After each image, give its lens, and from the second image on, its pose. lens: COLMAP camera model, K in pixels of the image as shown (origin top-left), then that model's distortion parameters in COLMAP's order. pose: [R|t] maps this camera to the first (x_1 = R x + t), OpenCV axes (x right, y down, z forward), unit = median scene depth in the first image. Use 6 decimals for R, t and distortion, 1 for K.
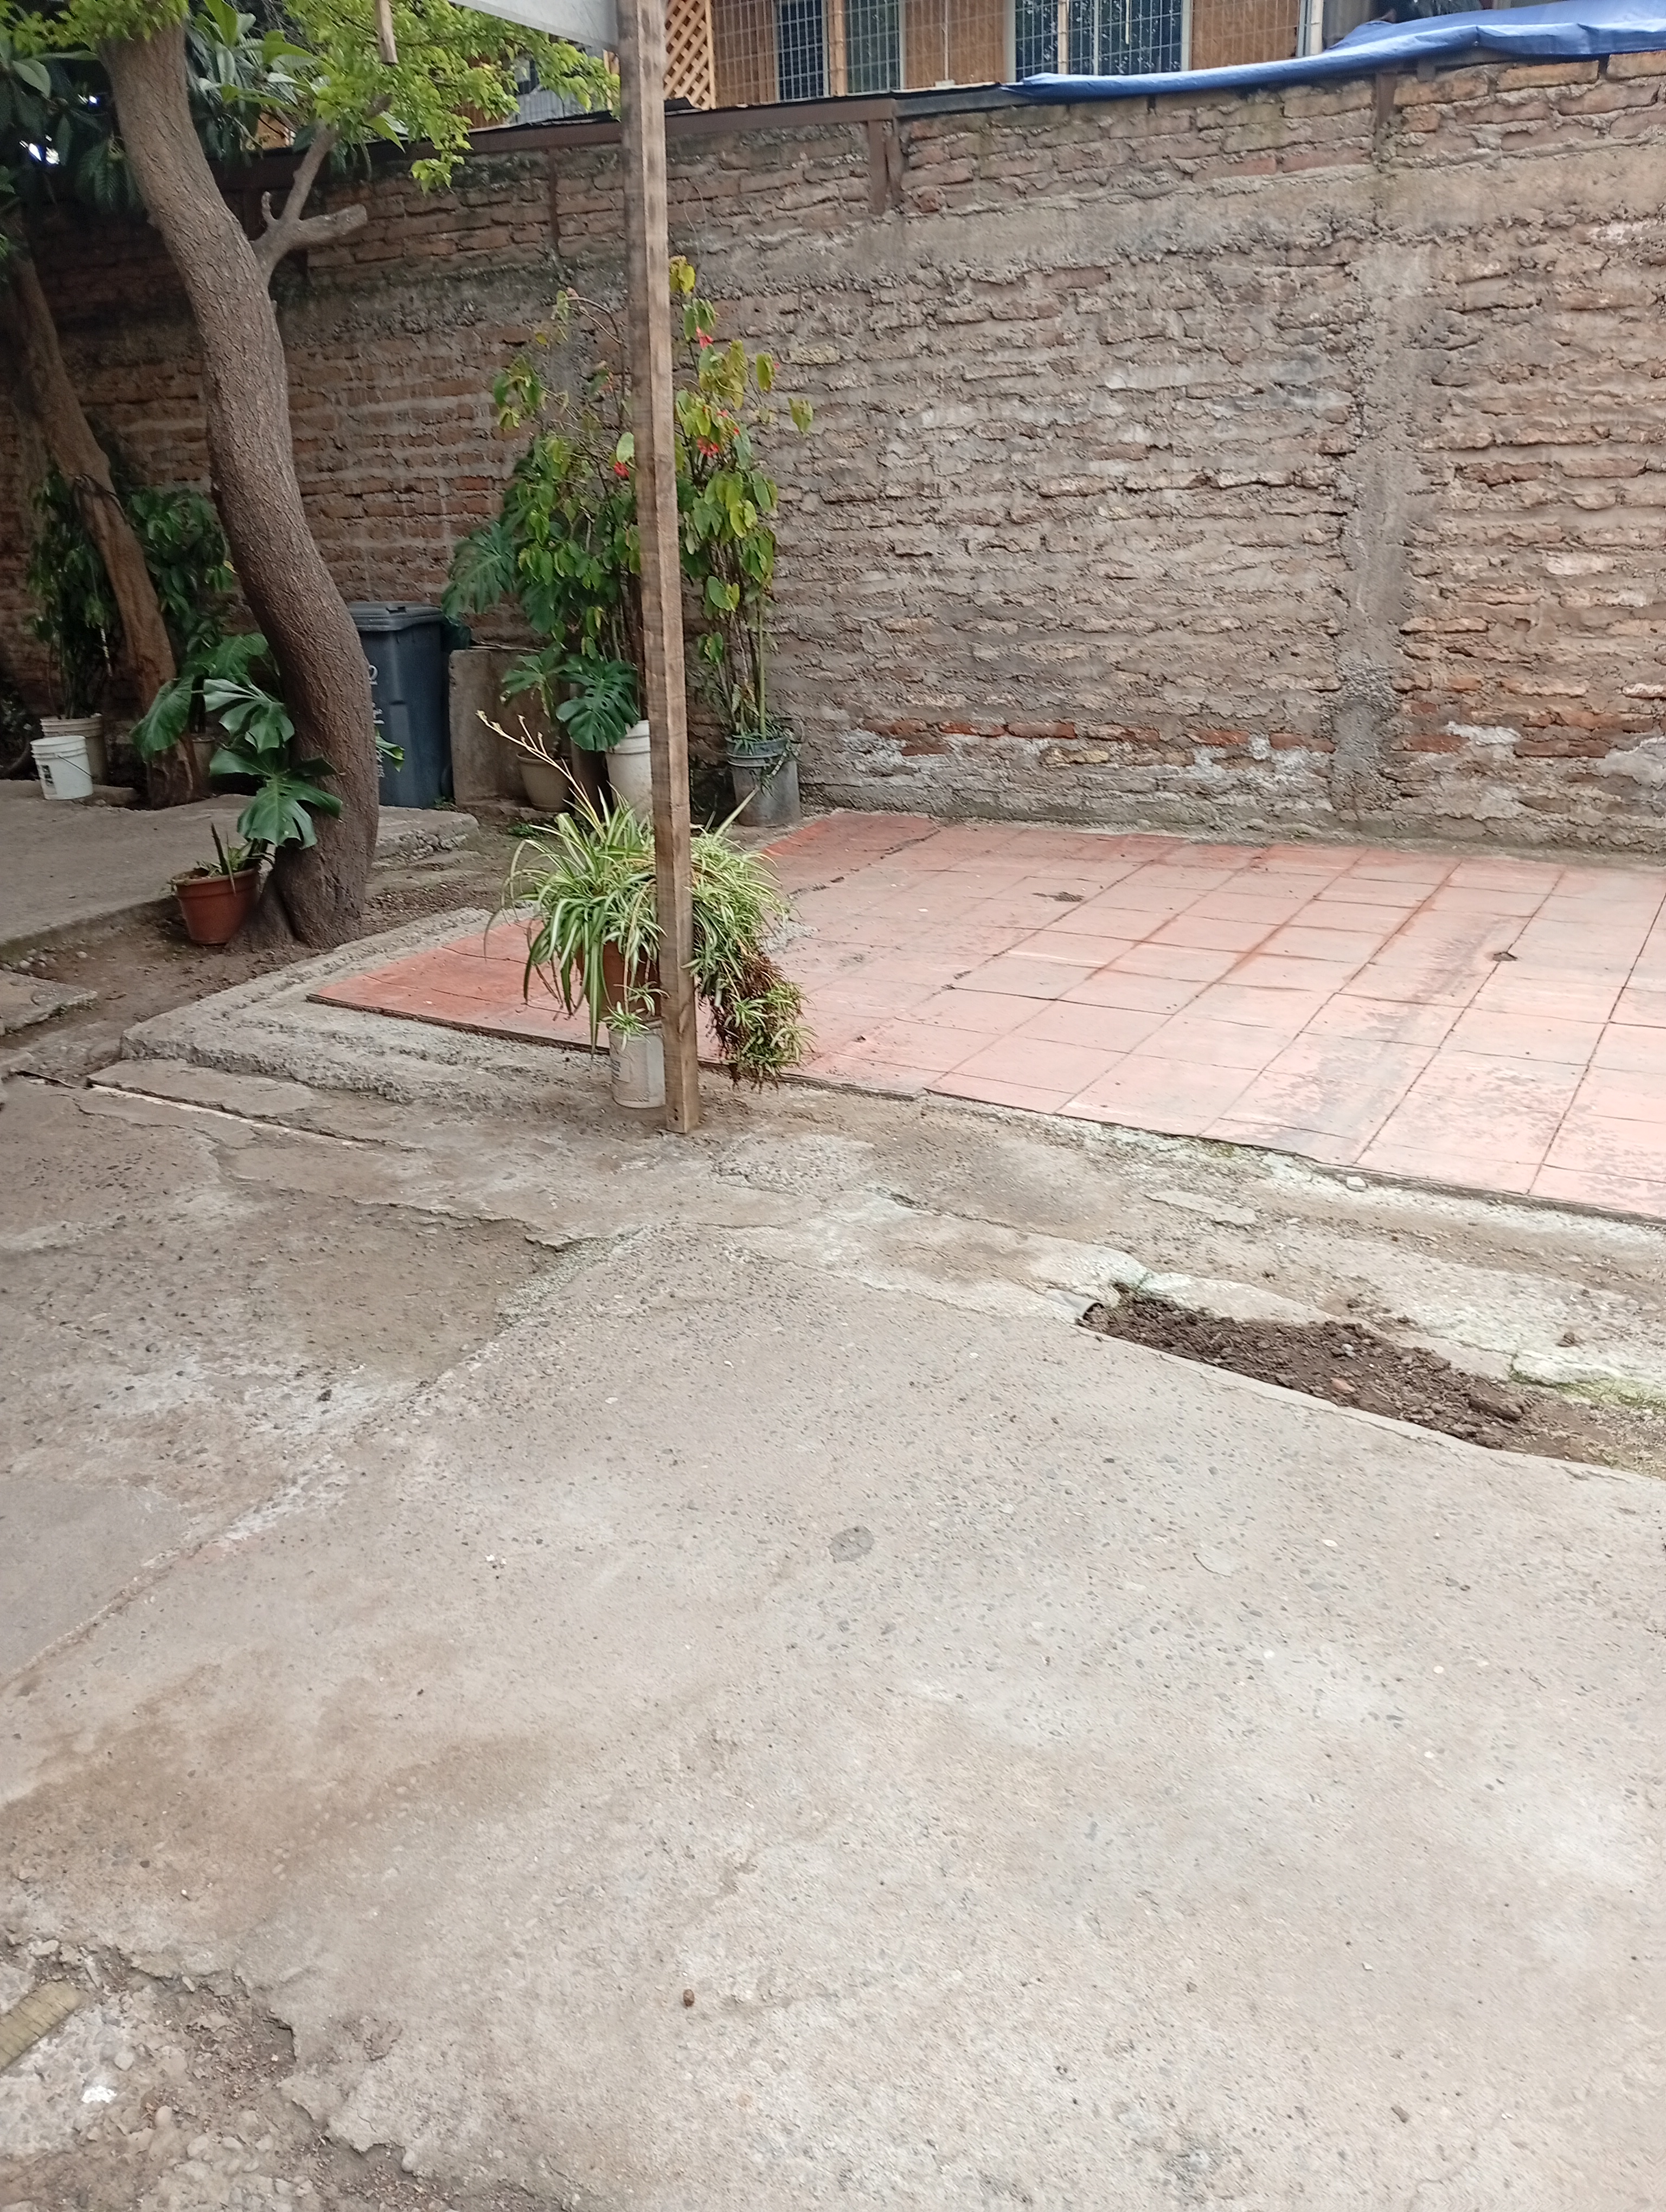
lens RADIAL K [[1723.5, 0, 805.6], [0, 1723.5, 1108.5], [0, 0, 1]] dist [0.066837, -0.082512]
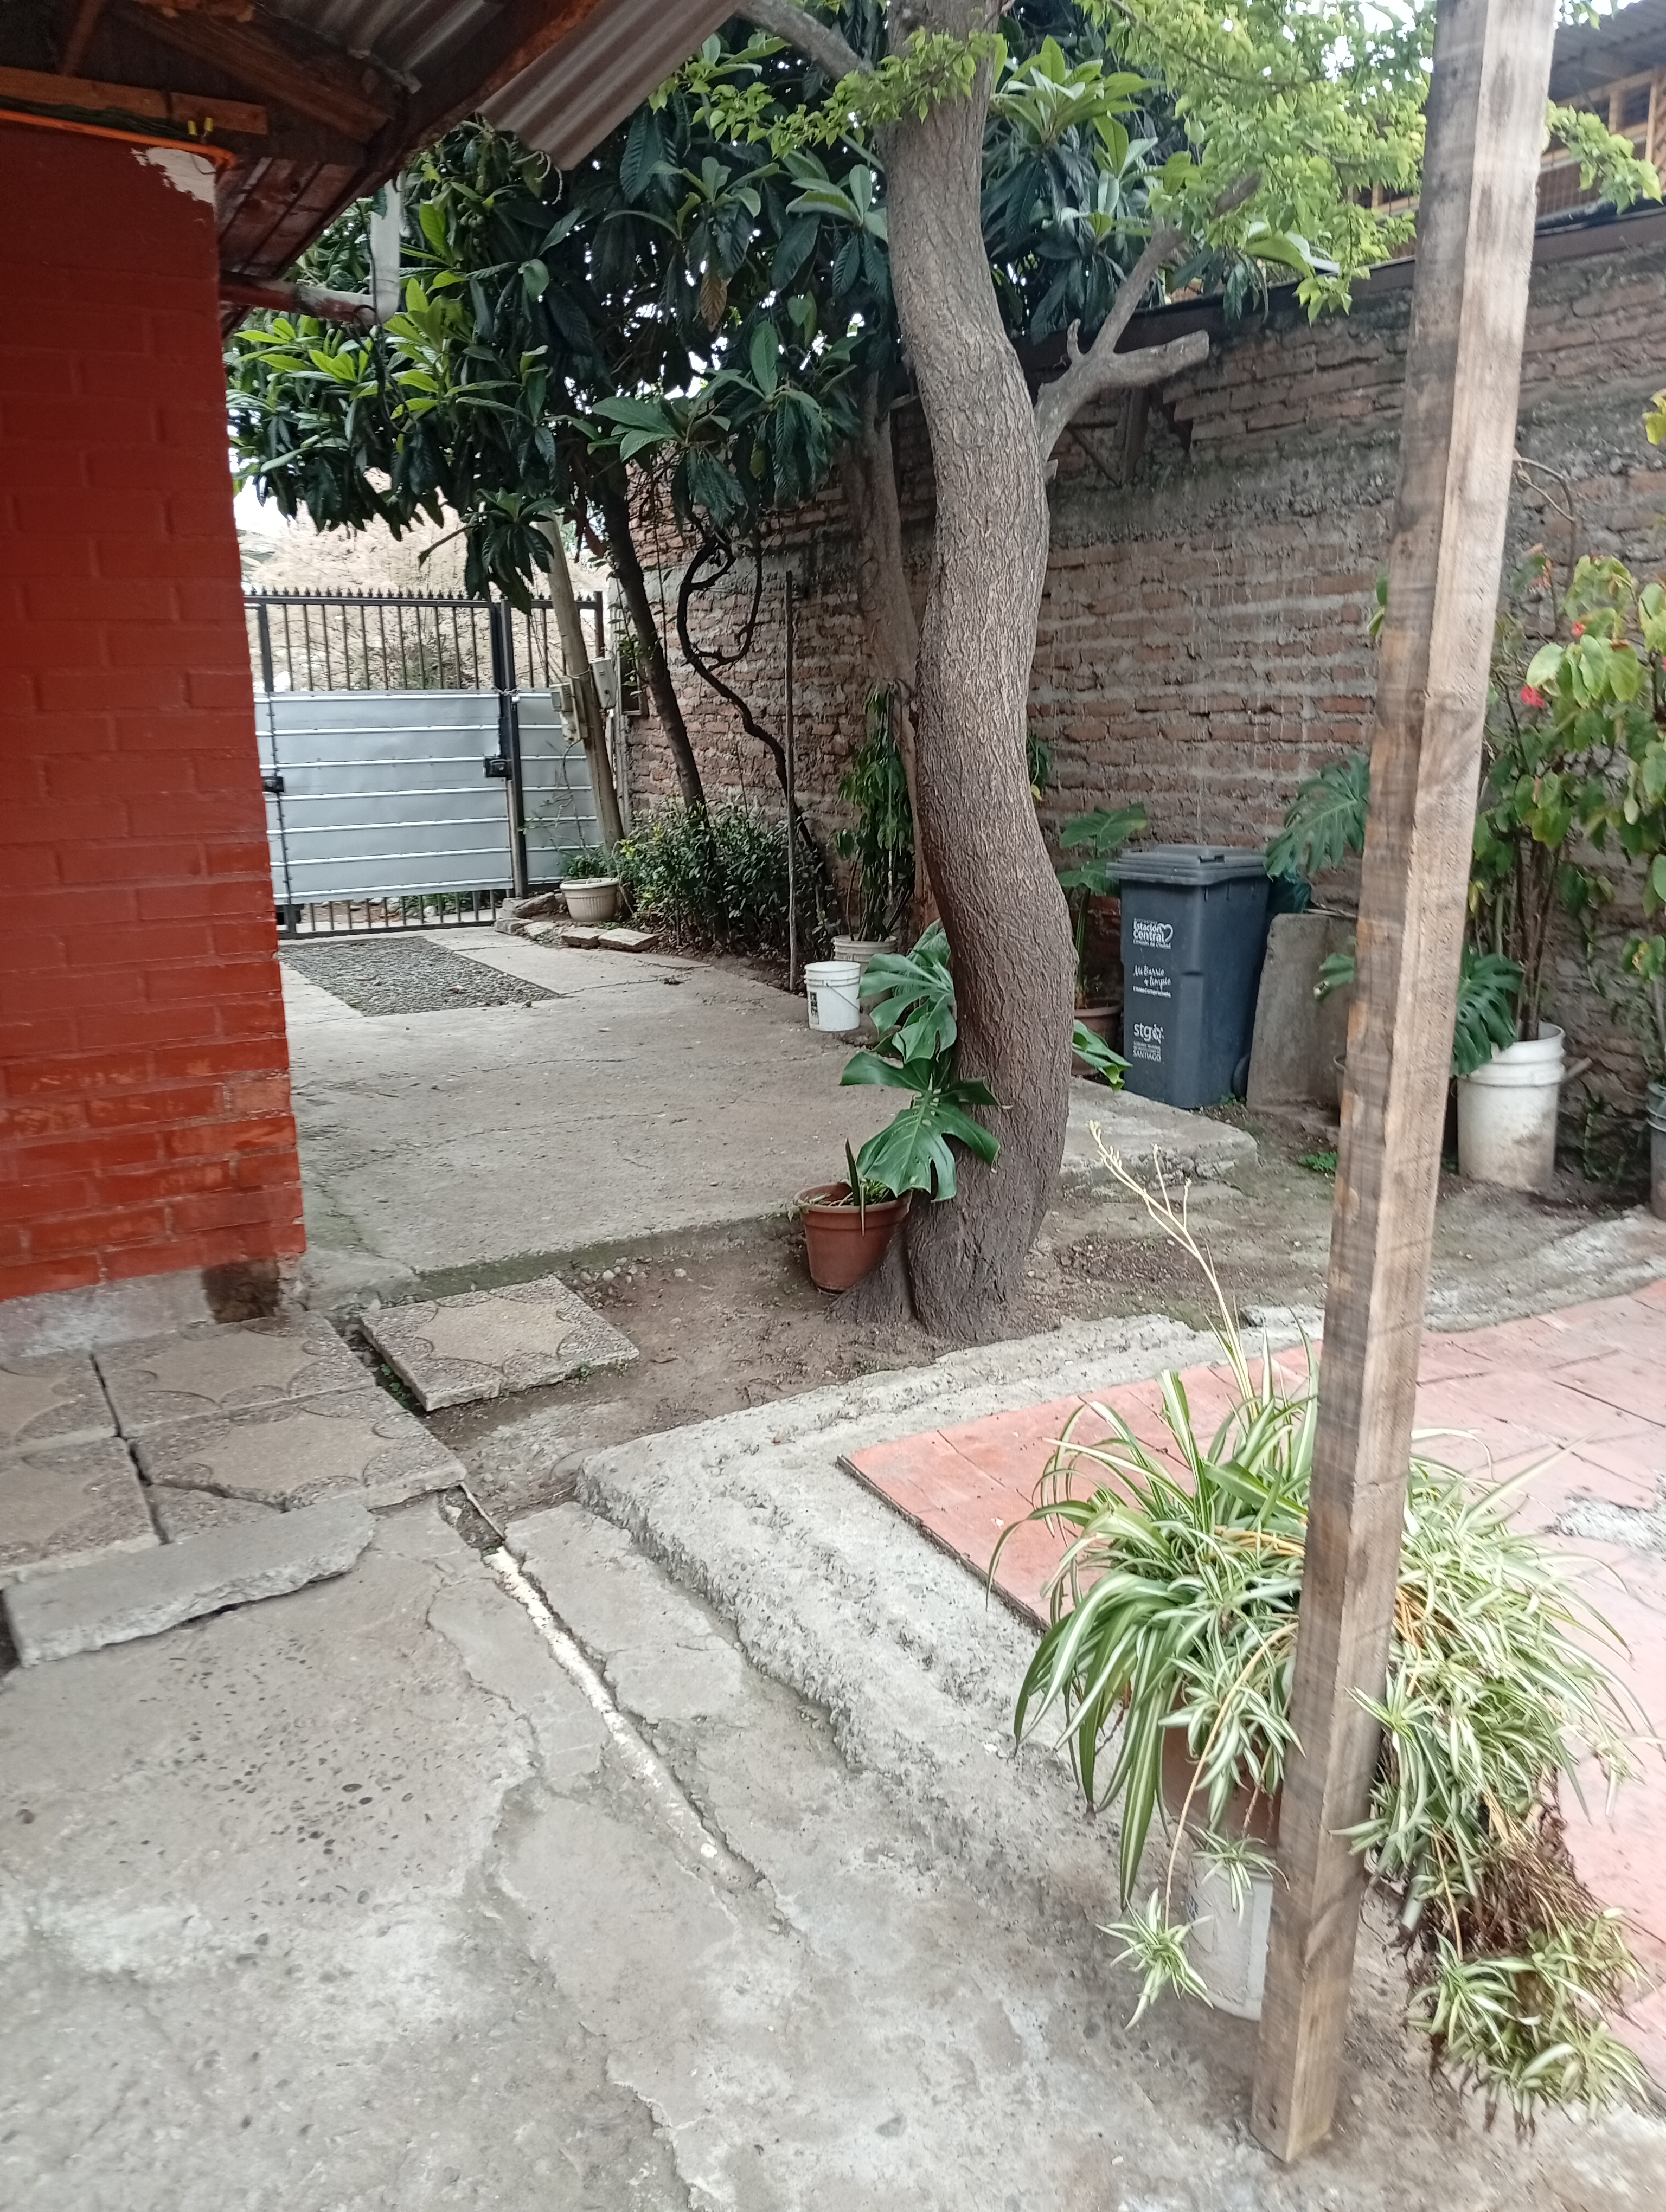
lens RADIAL K [[1727.2, 0, 835.6], [0, 1727.2, 1113.1], [0, 0, 1]] dist [0.120299, -0.252197]
pose [[0.870639, 0.152989, -0.467528, -0.000977], [-0.201685, 0.977871, -0.055594, -0.108580], [0.448677, 0.142696, 0.882229, 0.279466]]
